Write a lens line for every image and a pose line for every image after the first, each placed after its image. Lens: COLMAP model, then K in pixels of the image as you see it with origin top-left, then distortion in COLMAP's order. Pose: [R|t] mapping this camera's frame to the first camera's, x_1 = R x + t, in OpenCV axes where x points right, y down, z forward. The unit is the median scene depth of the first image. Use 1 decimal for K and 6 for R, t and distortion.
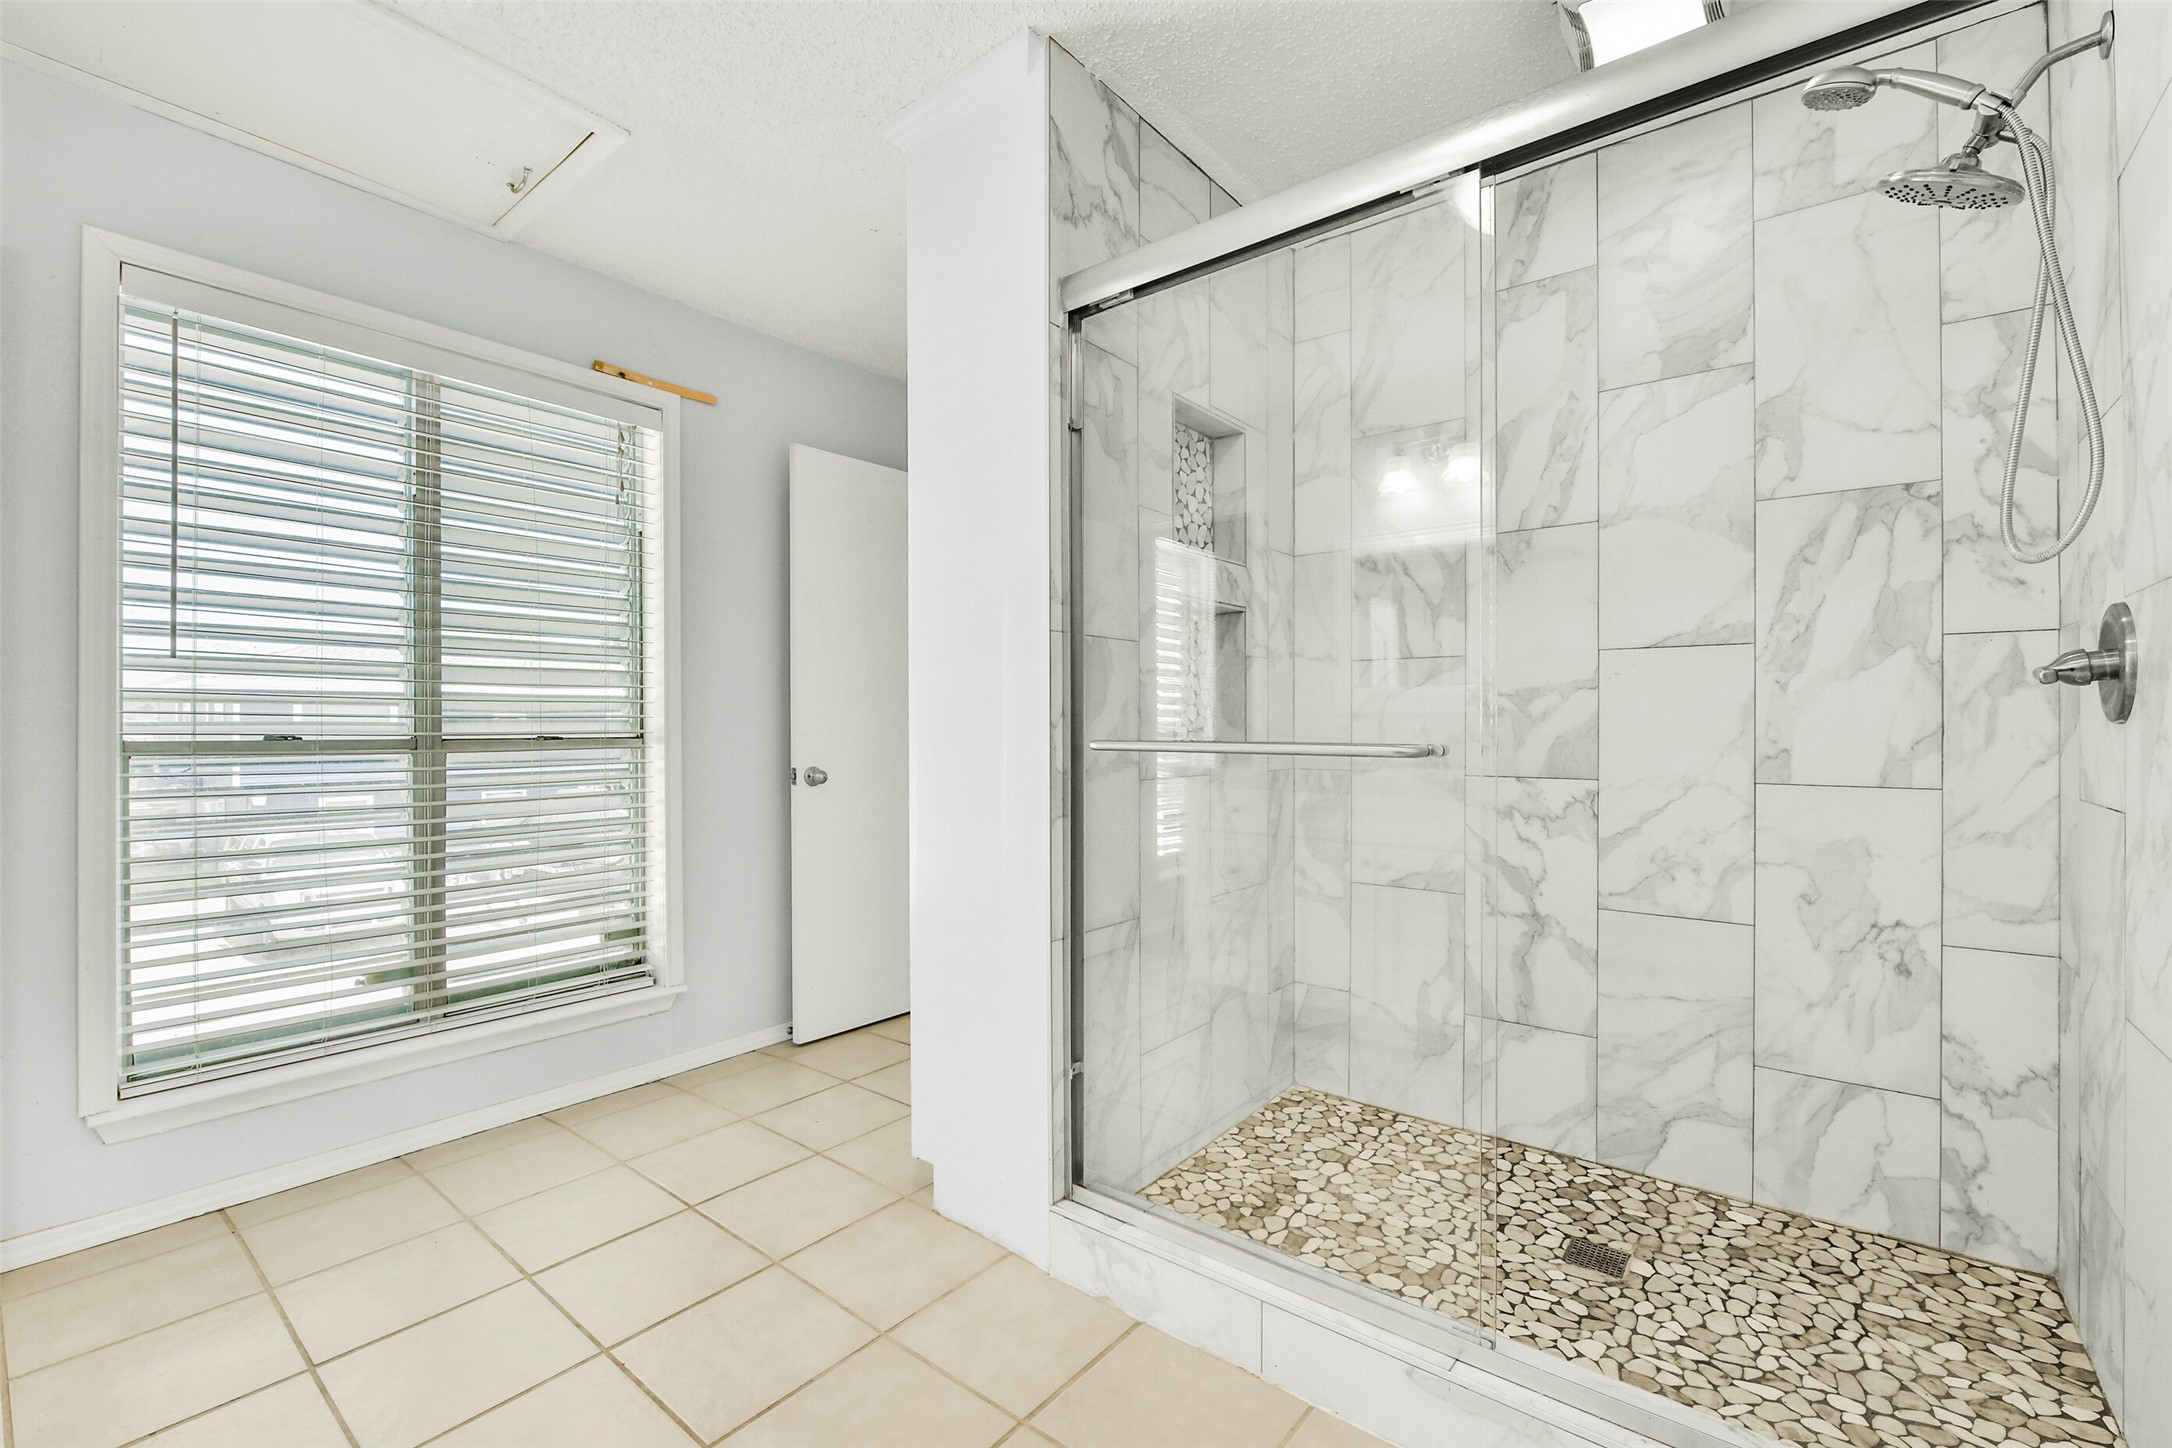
lens RADIAL K [[937.6, 0, 1095.2], [0, 937.6, 730.8], [0, 0, 1]] dist [-0.007832, 0.000084]
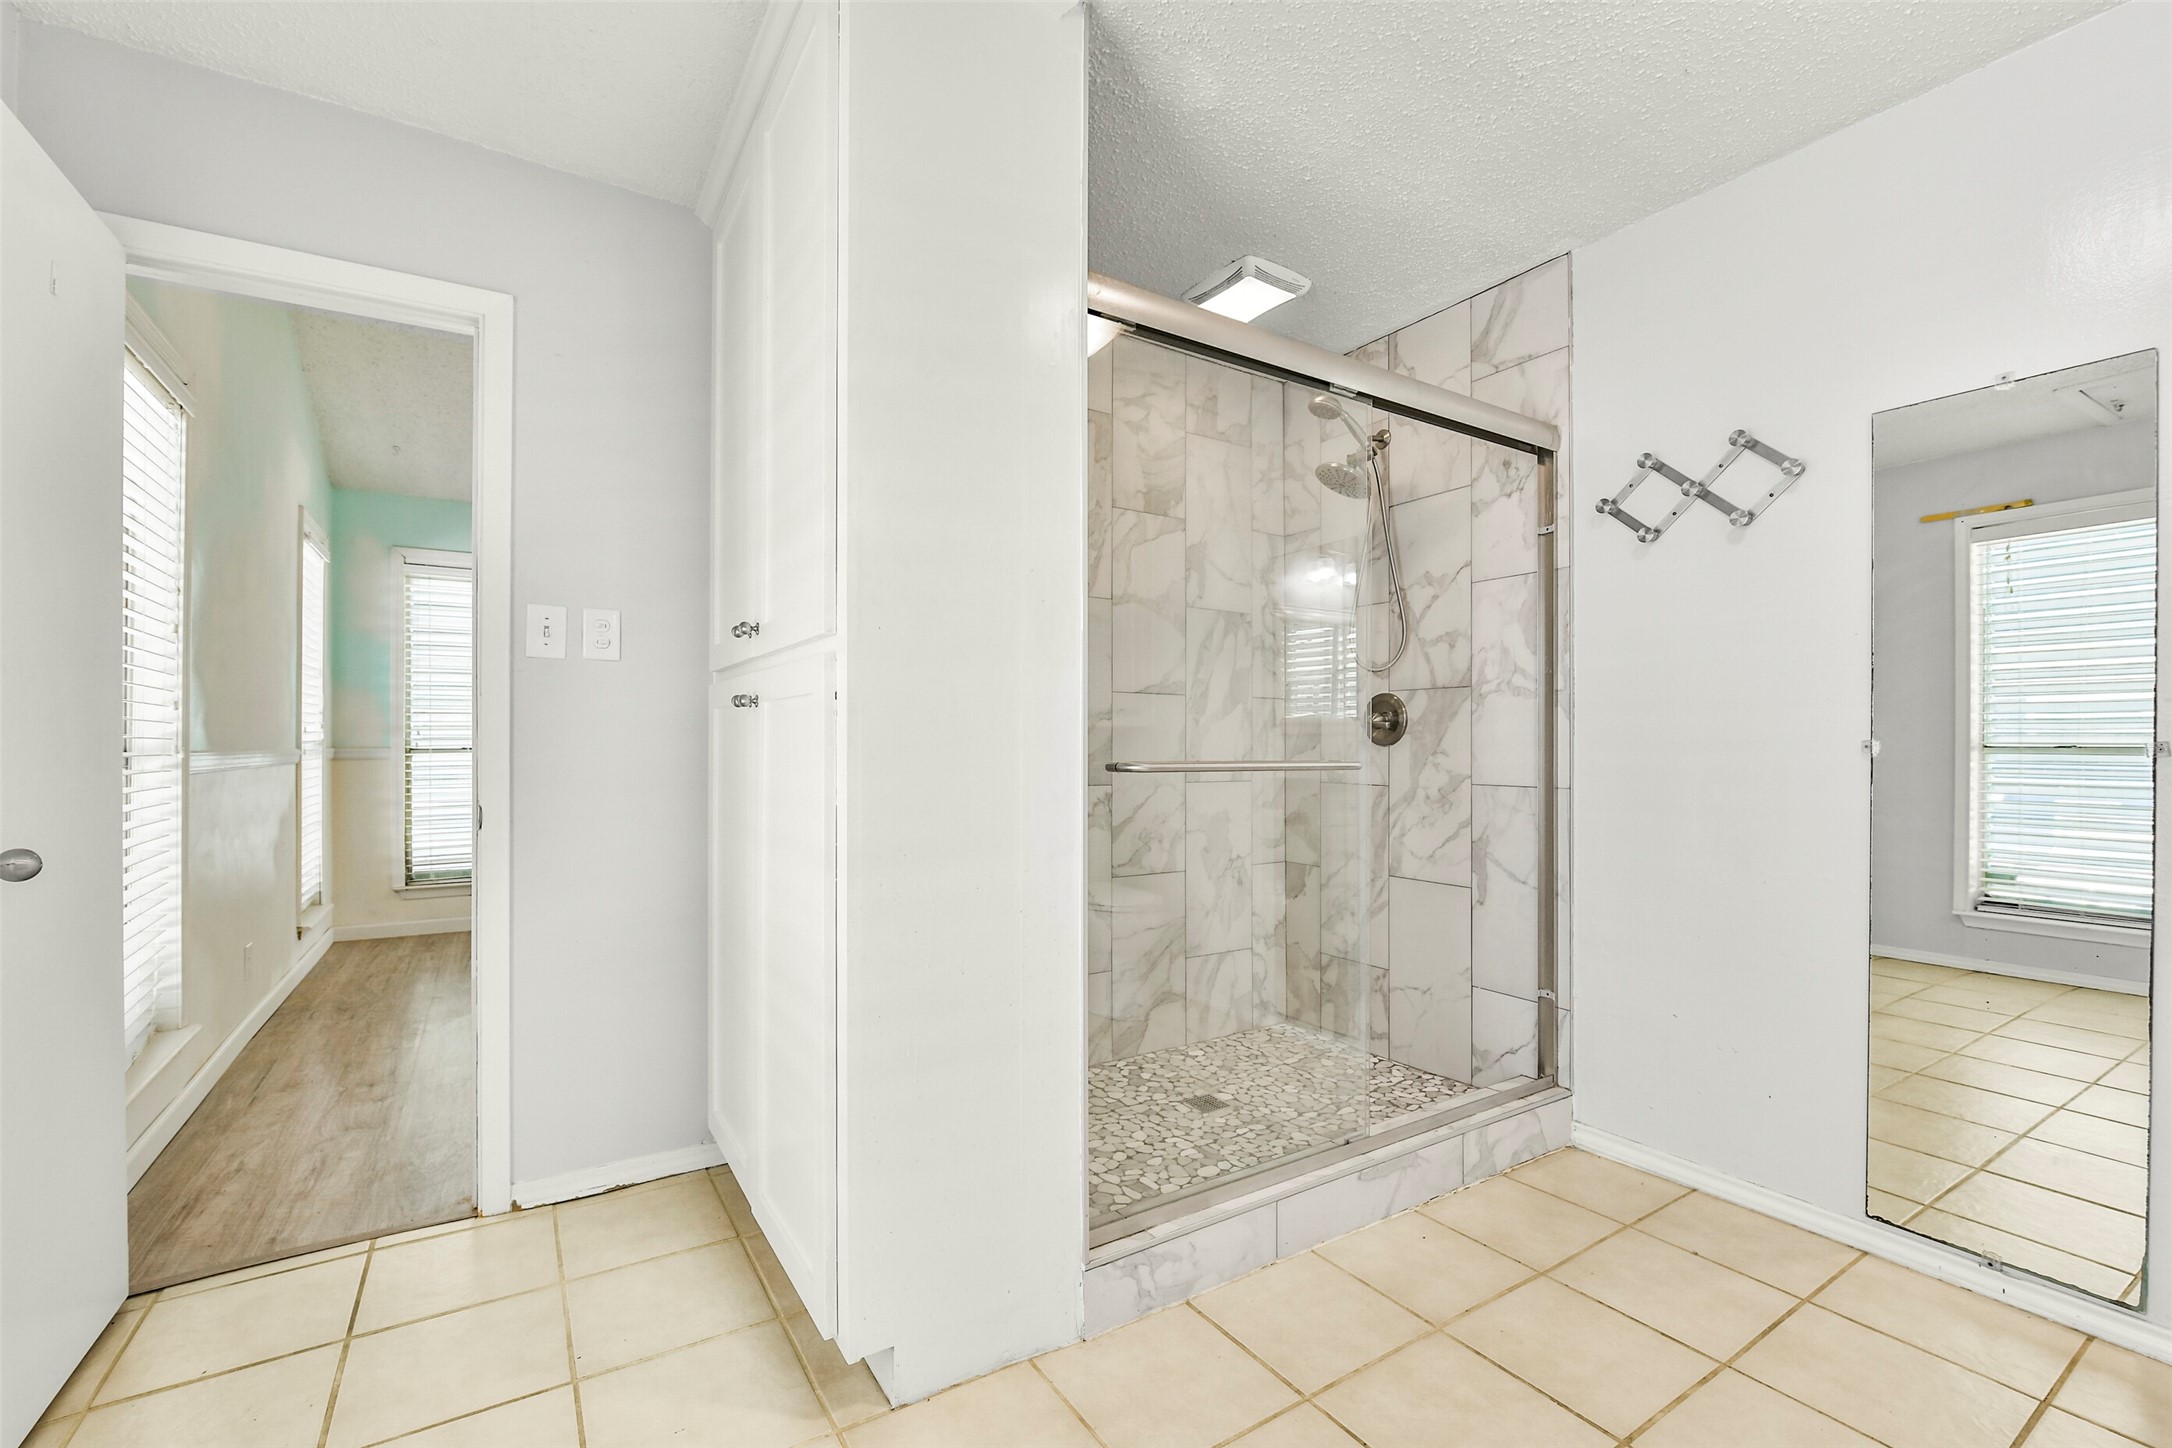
lens RADIAL K [[917.8, 0, 1075.4], [0, 917.8, 744.5], [0, 0, 1]] dist [0.002285, 0.000089]
pose [[0.329409, 0.000841, 0.944187, -0.895053], [0.000619, 0.999999, -0.001107, -0.007448], [-0.944187, 0.000949, 0.329408, 0.696171]]
